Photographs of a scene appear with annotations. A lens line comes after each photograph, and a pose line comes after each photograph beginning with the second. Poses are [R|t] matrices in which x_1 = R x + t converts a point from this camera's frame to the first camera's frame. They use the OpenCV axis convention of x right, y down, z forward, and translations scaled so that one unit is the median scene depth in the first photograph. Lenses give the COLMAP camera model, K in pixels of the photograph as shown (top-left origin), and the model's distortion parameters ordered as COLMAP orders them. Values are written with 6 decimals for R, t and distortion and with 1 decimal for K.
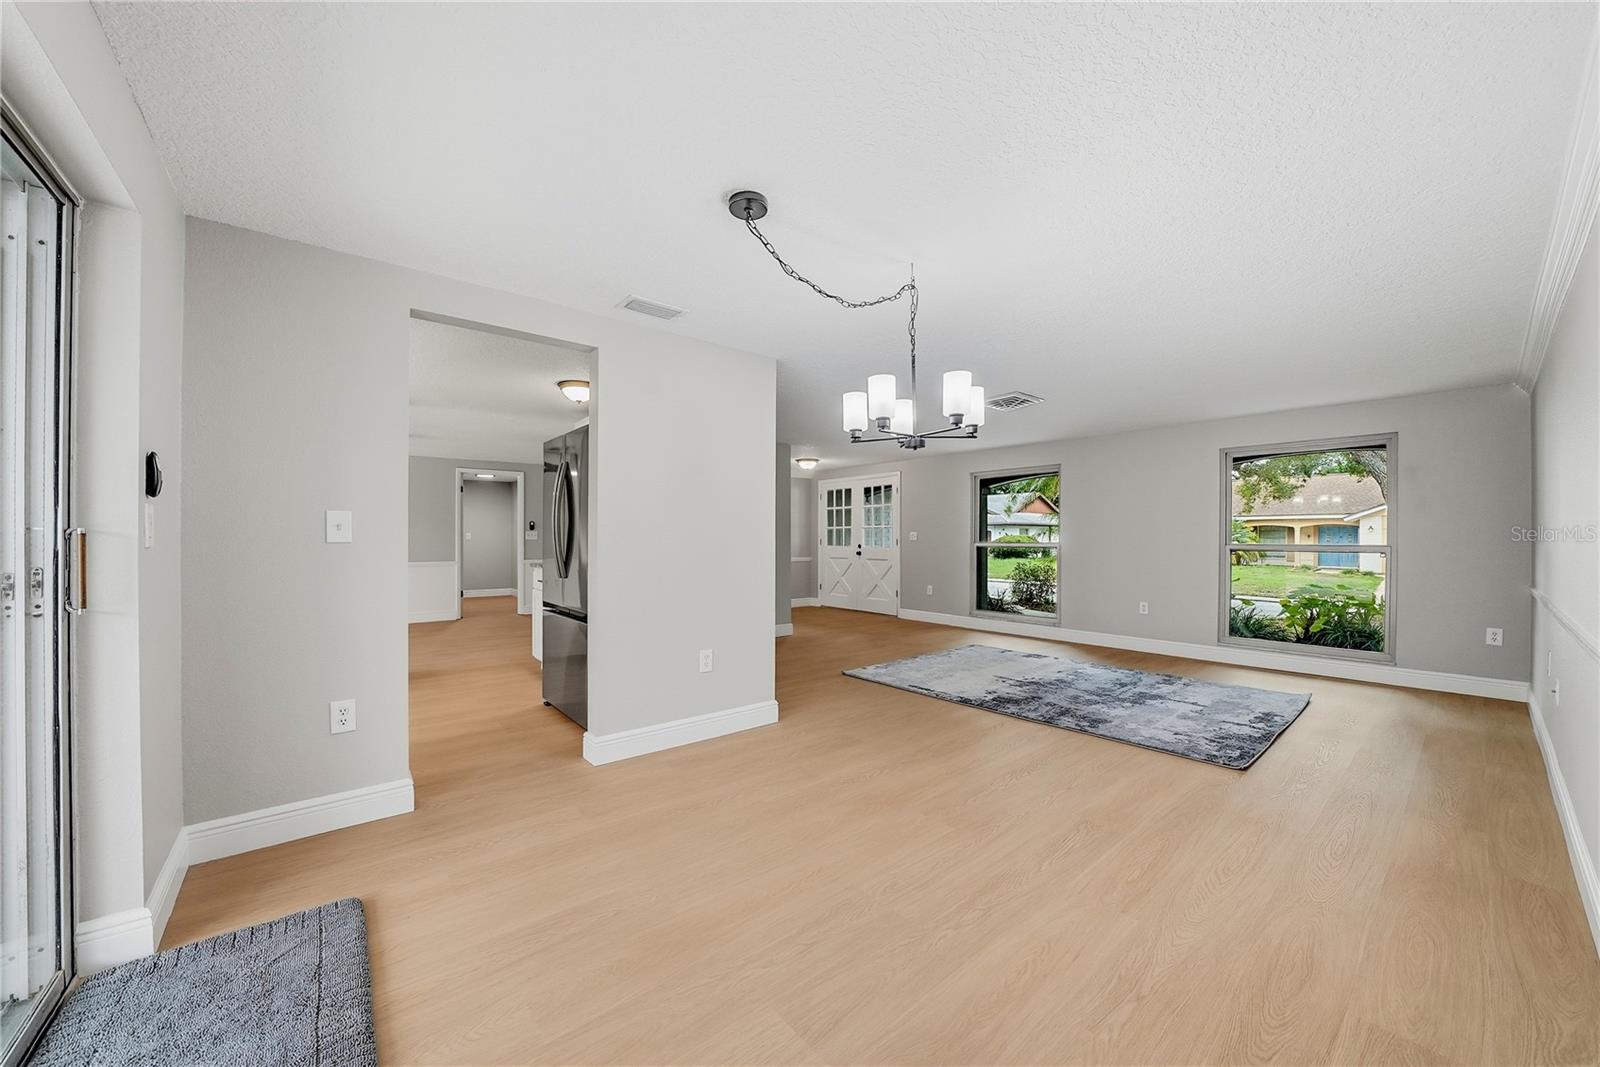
lens RADIAL K [[566.2, 0, 807.7], [0, 566.2, 538.2], [0, 0, 1]] dist [-0.015416, -0.000063]
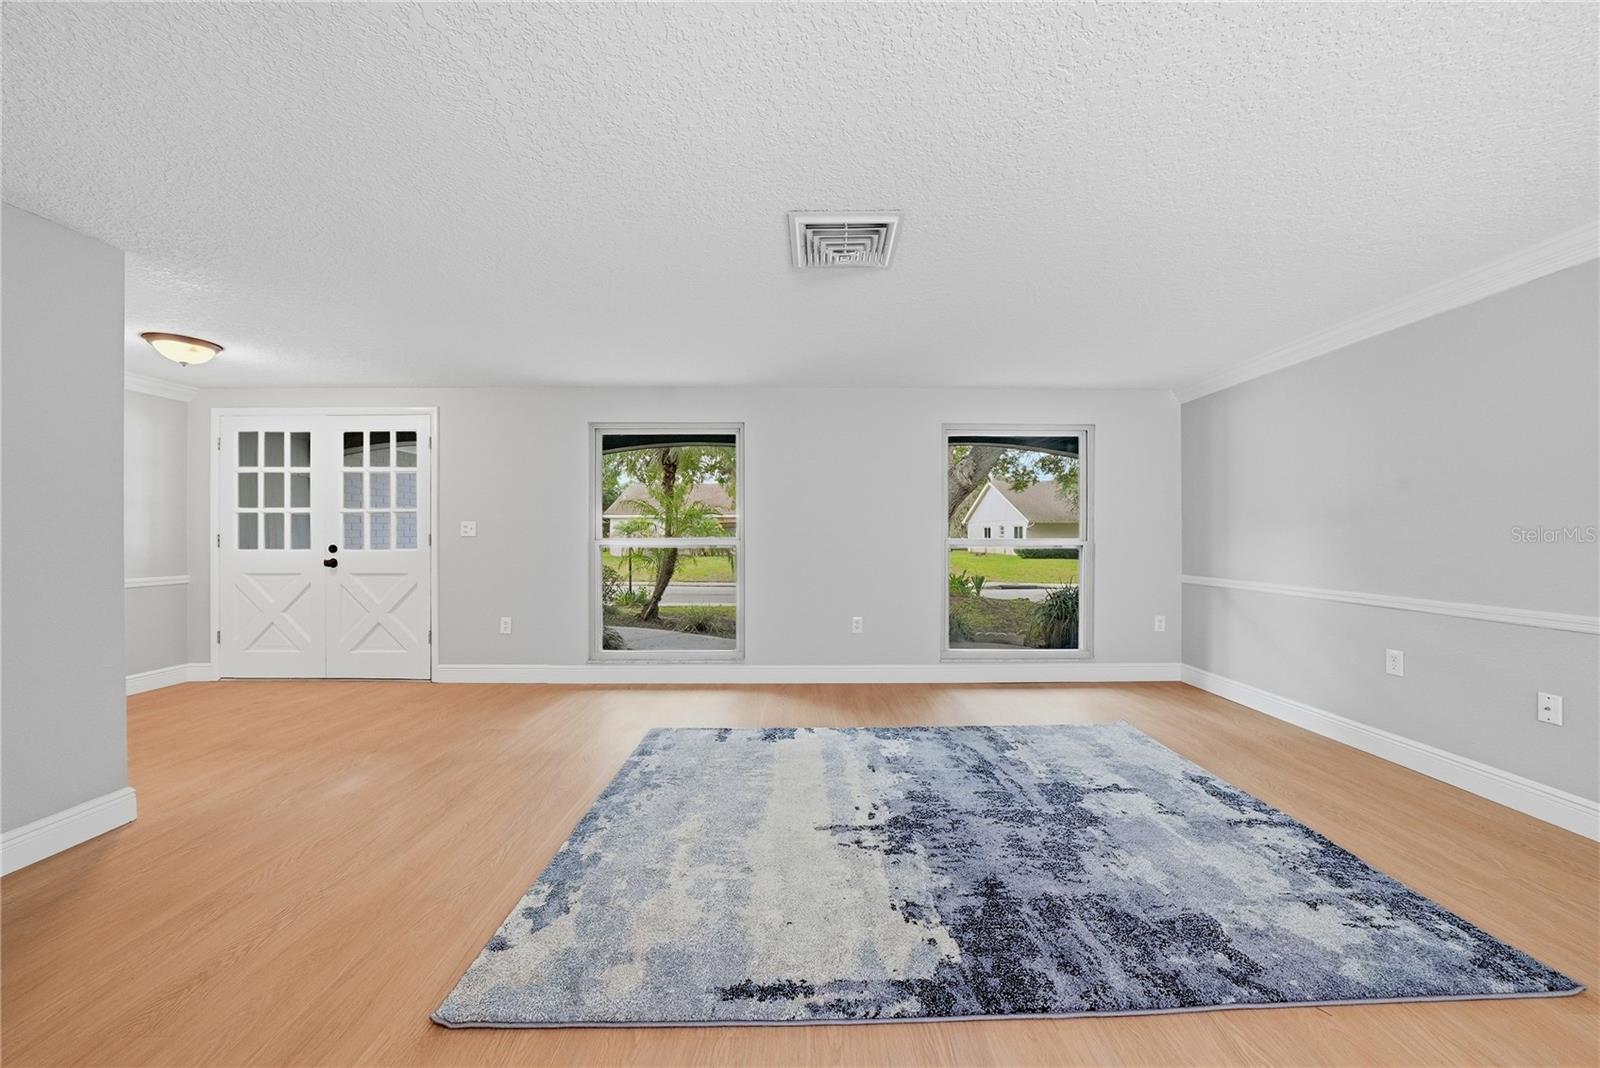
lens RADIAL K [[566.2, 0, 807.7], [0, 566.2, 538.7], [0, 0, 1]] dist [-0.015416, -0.000063]
pose [[0.648437, -0.007086, 0.761235, -0.013293], [0.001390, 0.999966, 0.008124, 0.001497], [-0.761267, -0.004210, 0.648425, 0.381926]]
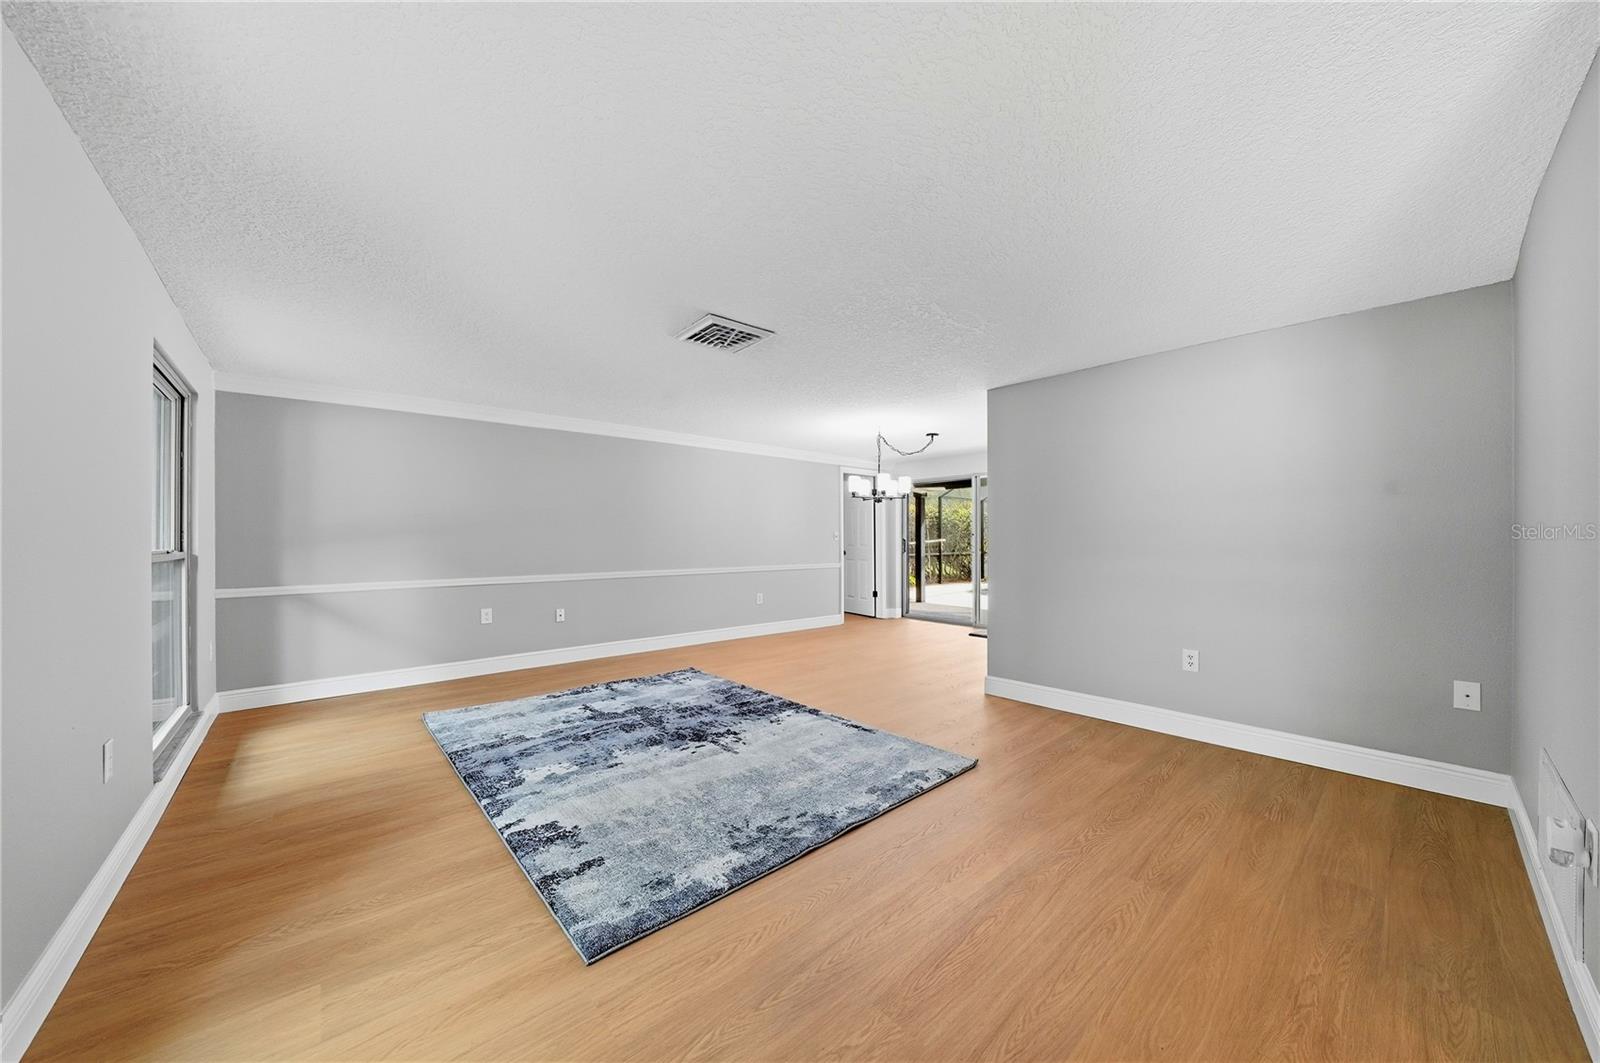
lens RADIAL K [[566.2, 0, 807.7], [0, 566.2, 536.2], [0, 0, 1]] dist [-0.015416, -0.000063]
pose [[-0.999827, -0.001094, -0.018580, 0.141292], [-0.001015, 0.999991, -0.004233, -0.000982], [0.018585, -0.004213, -0.999818, 0.890151]]
